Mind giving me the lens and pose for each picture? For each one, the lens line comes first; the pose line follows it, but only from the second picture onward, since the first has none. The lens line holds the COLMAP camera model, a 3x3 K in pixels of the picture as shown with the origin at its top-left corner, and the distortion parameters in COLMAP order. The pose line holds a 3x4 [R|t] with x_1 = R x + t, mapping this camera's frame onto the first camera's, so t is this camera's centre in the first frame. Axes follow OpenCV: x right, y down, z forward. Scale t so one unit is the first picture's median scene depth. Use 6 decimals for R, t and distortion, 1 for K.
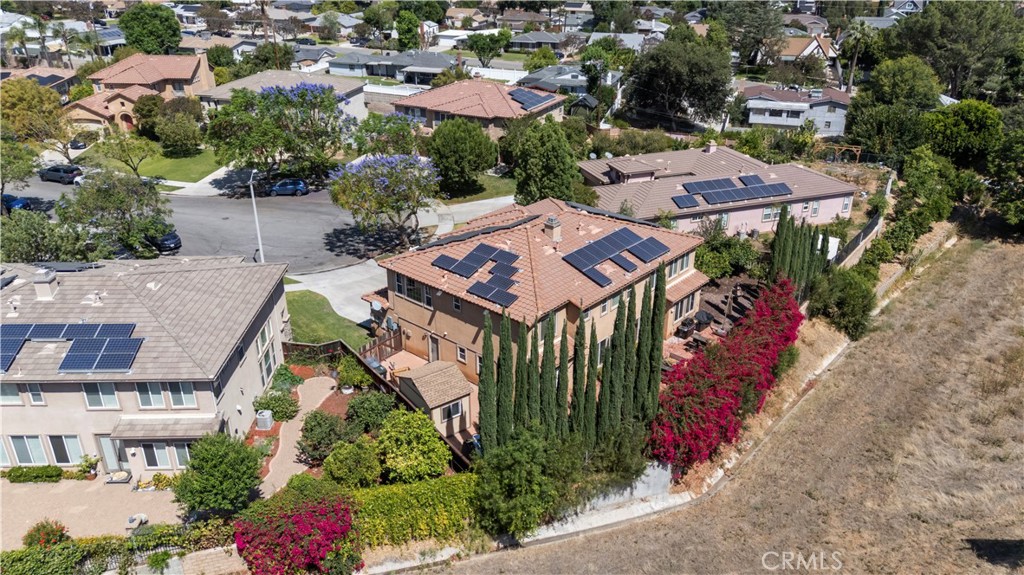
lens RADIAL K [[755.2, 0, 514.7], [0, 755.2, 284.9], [0, 0, 1]] dist [0.093553, -0.104028]
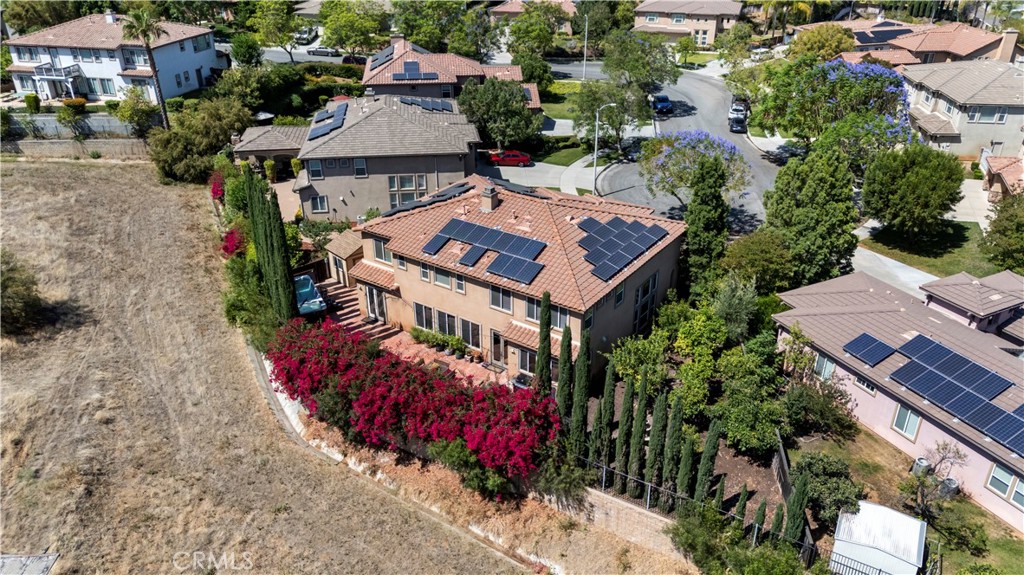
lens RADIAL K [[755.2, 0, 514.7], [0, 755.2, 284.9], [0, 0, 1]] dist [0.093553, -0.104028]
pose [[0.112908, 0.455057, -0.883275, 0.880316], [-0.419783, 0.827573, 0.372699, -0.326432], [0.900574, 0.328703, 0.284464, 0.715788]]
